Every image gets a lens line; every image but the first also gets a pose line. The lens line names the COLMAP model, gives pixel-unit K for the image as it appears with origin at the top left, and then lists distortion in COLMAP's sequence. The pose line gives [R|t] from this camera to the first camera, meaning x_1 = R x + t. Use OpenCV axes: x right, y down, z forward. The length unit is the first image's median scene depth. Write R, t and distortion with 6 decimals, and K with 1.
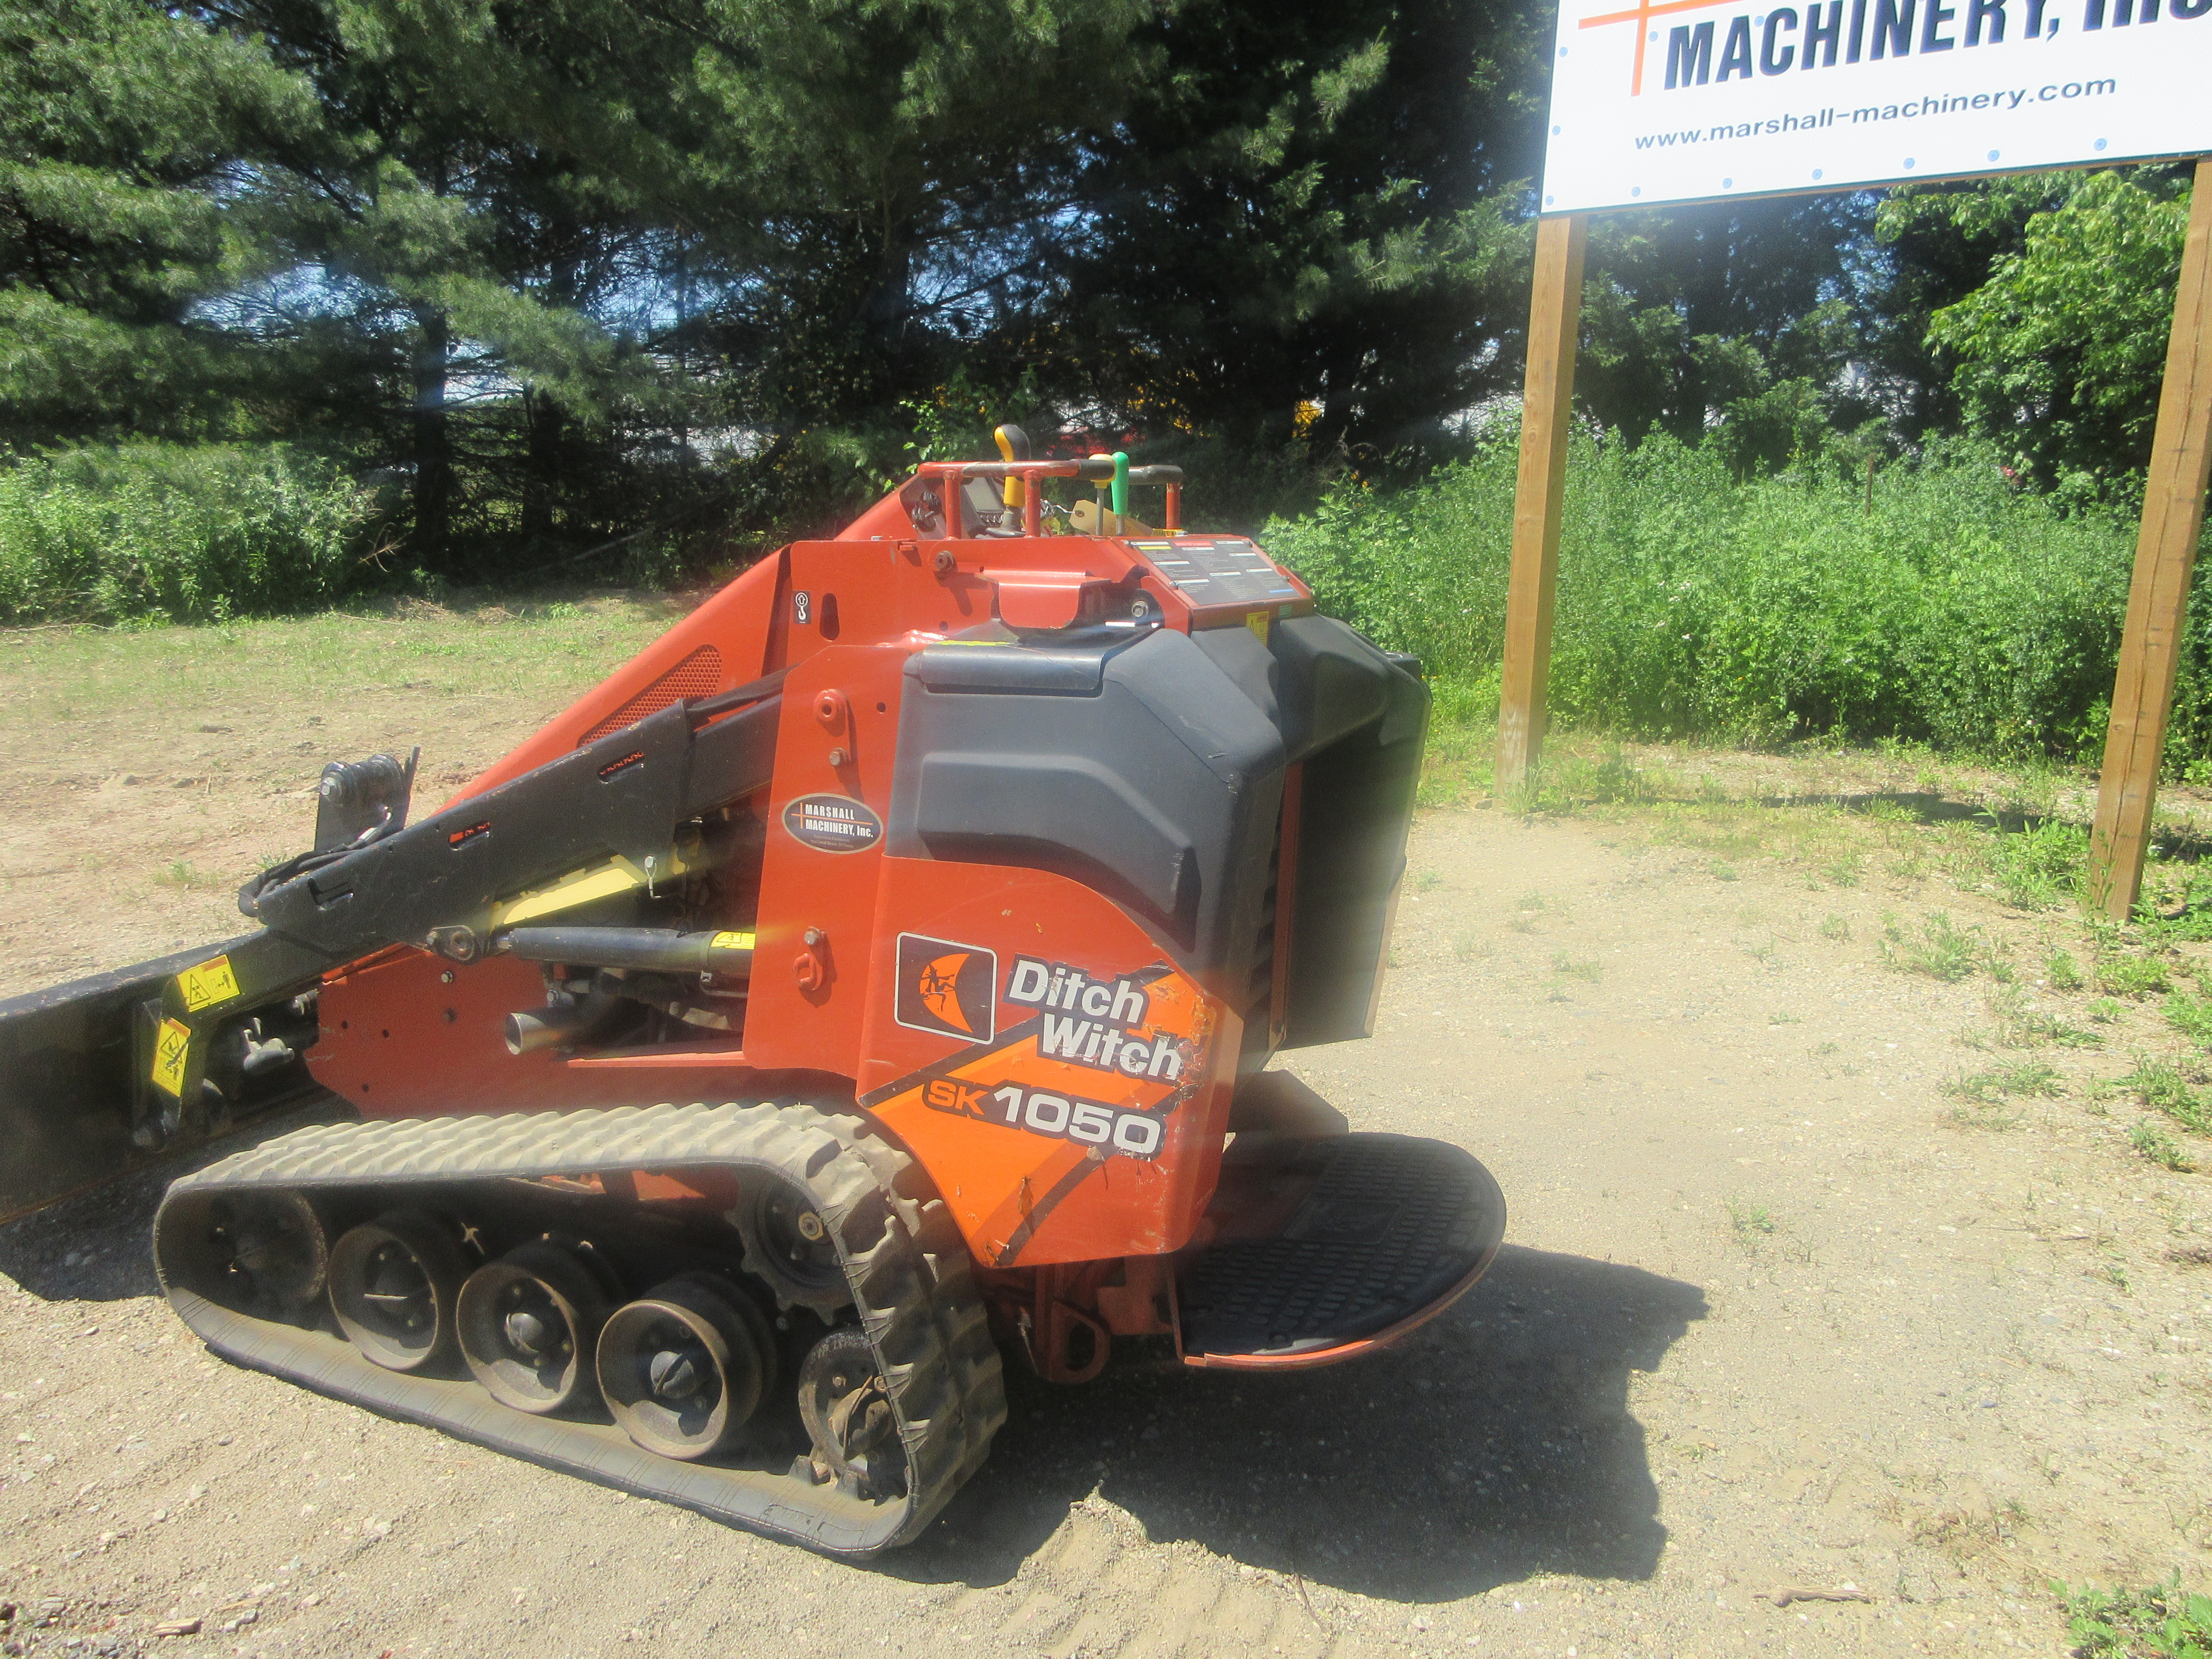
lens RADIAL K [[1758.6, 0, 1207.3], [0, 1758.6, 788.2], [0, 0, 1]] dist [0.013957, -0.047268]
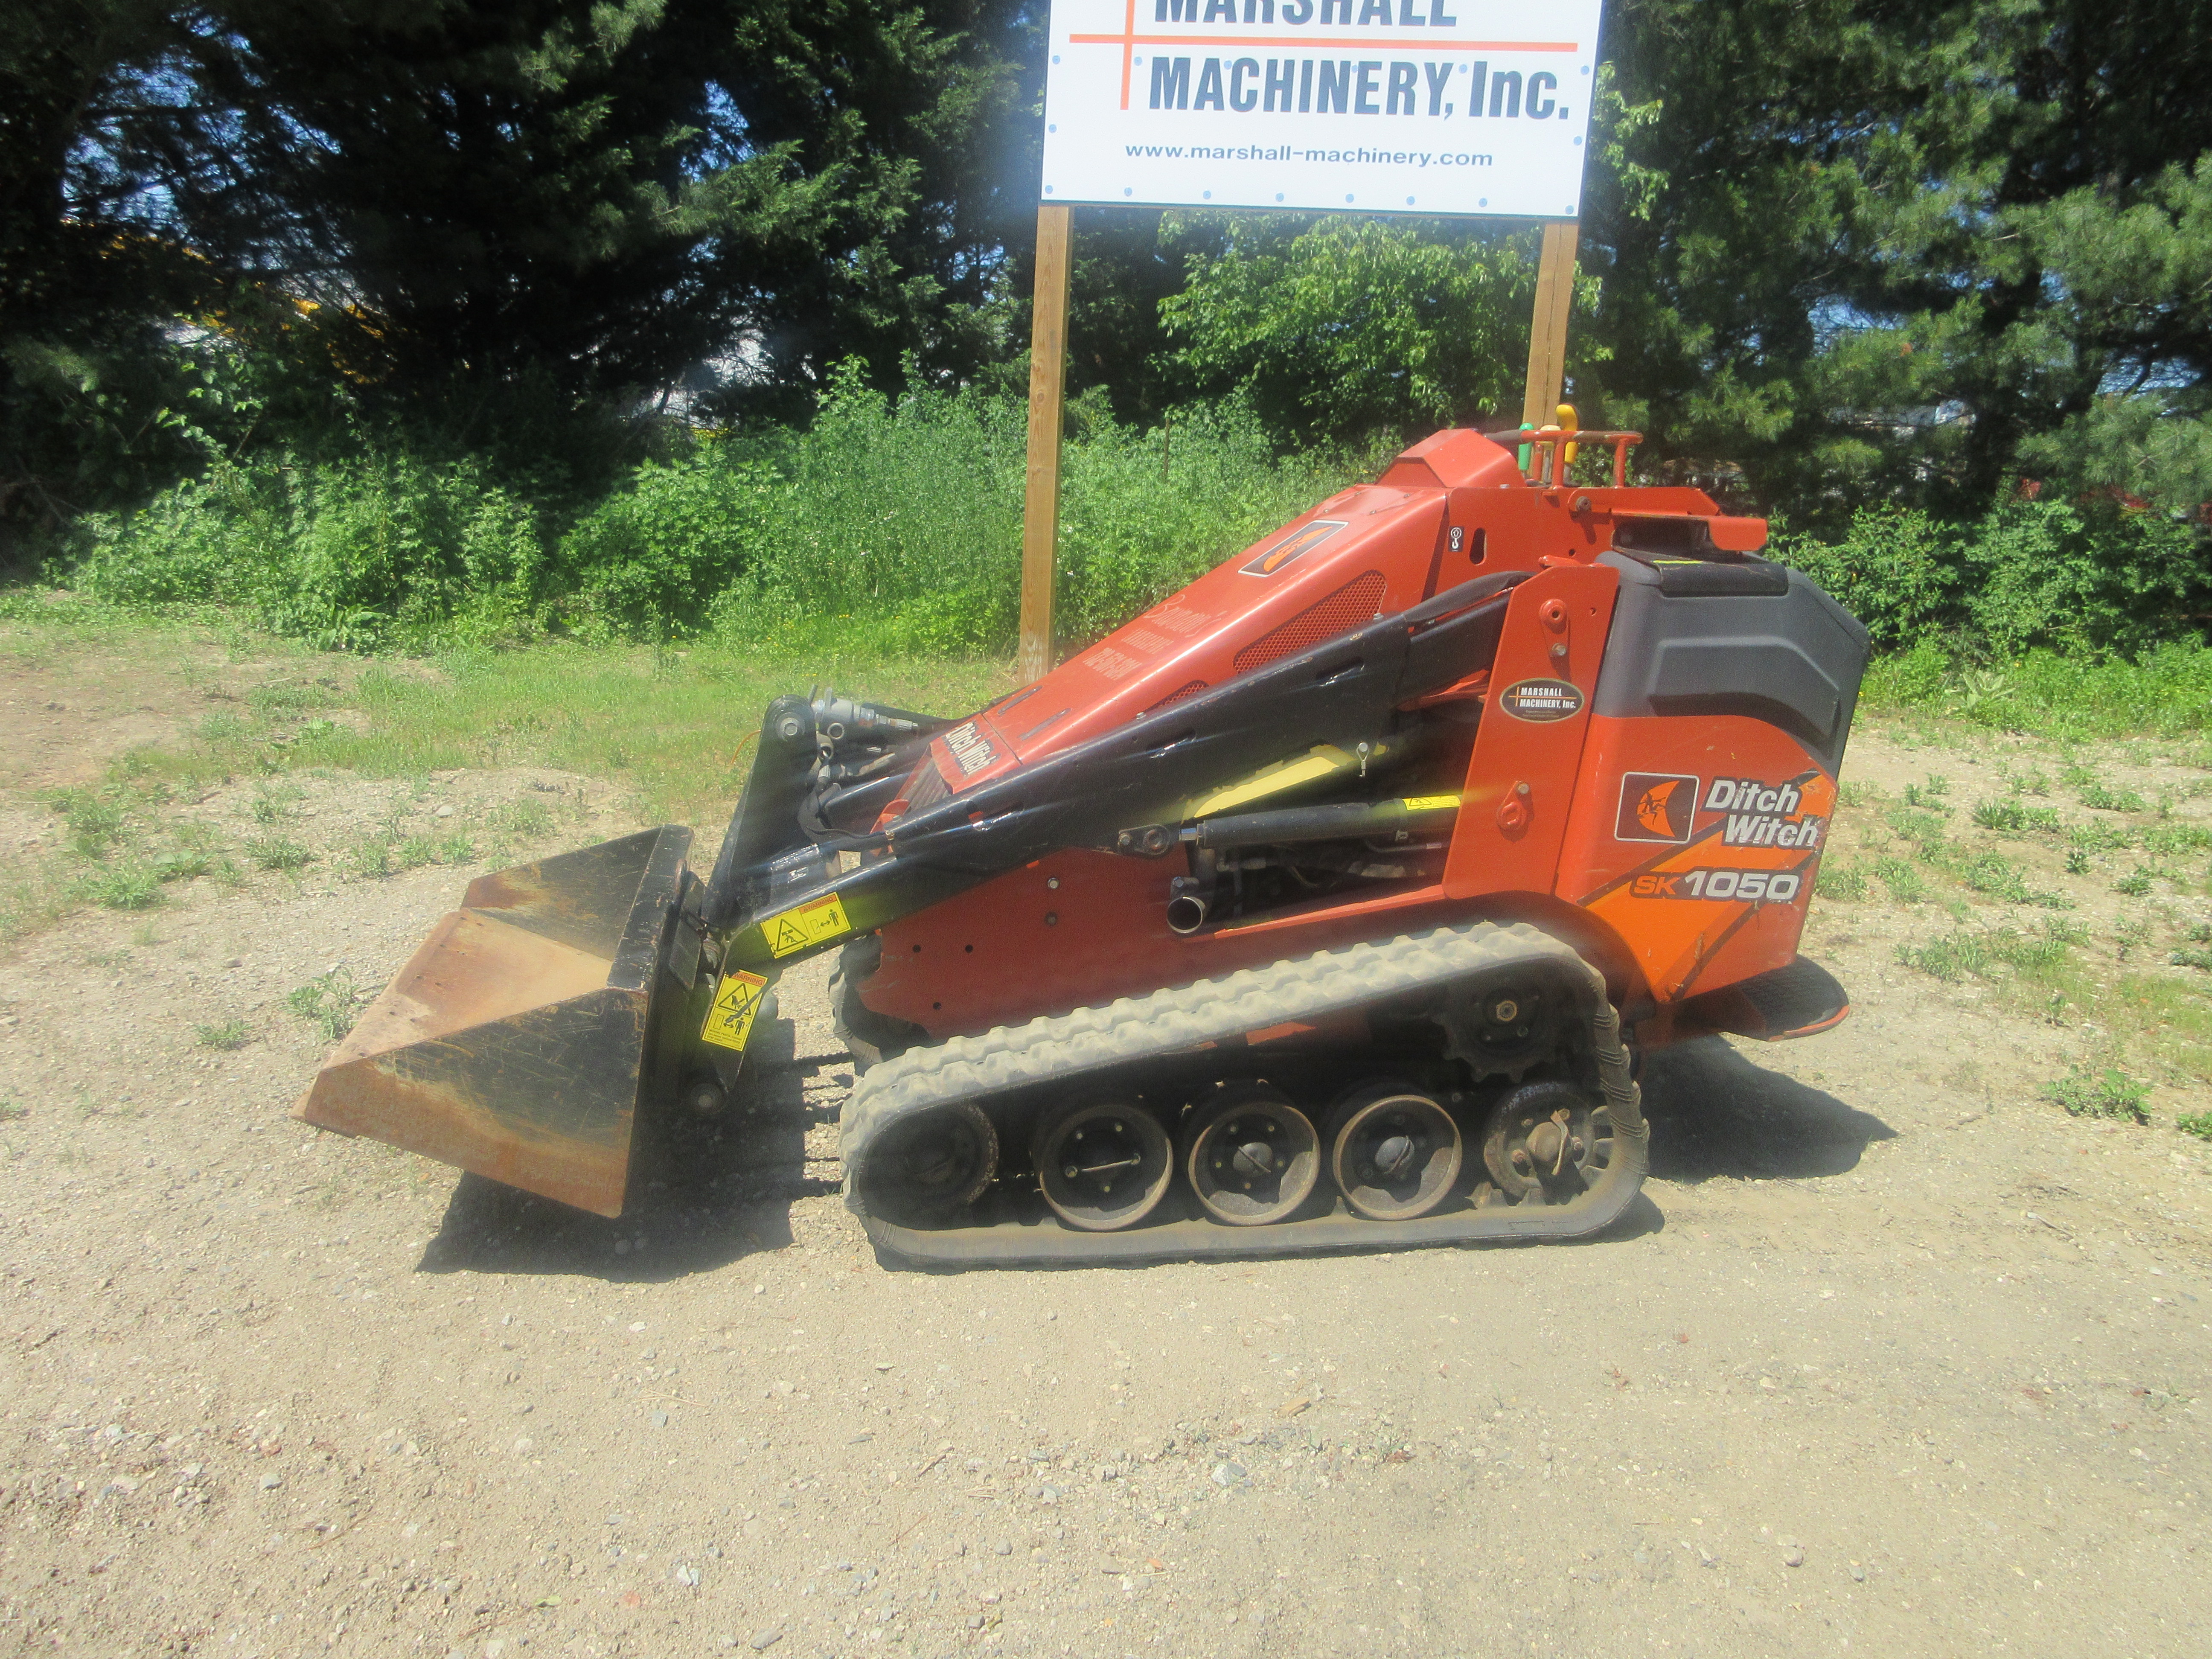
lens RADIAL K [[1758.6, 0, 1207.3], [0, 1758.6, 788.2], [0, 0, 1]] dist [0.013957, -0.047268]
pose [[0.793720, -0.089072, 0.601727, -1.160372], [0.072000, 0.996024, 0.052465, -0.001945], [-0.604008, 0.001682, 0.796977, 0.084463]]
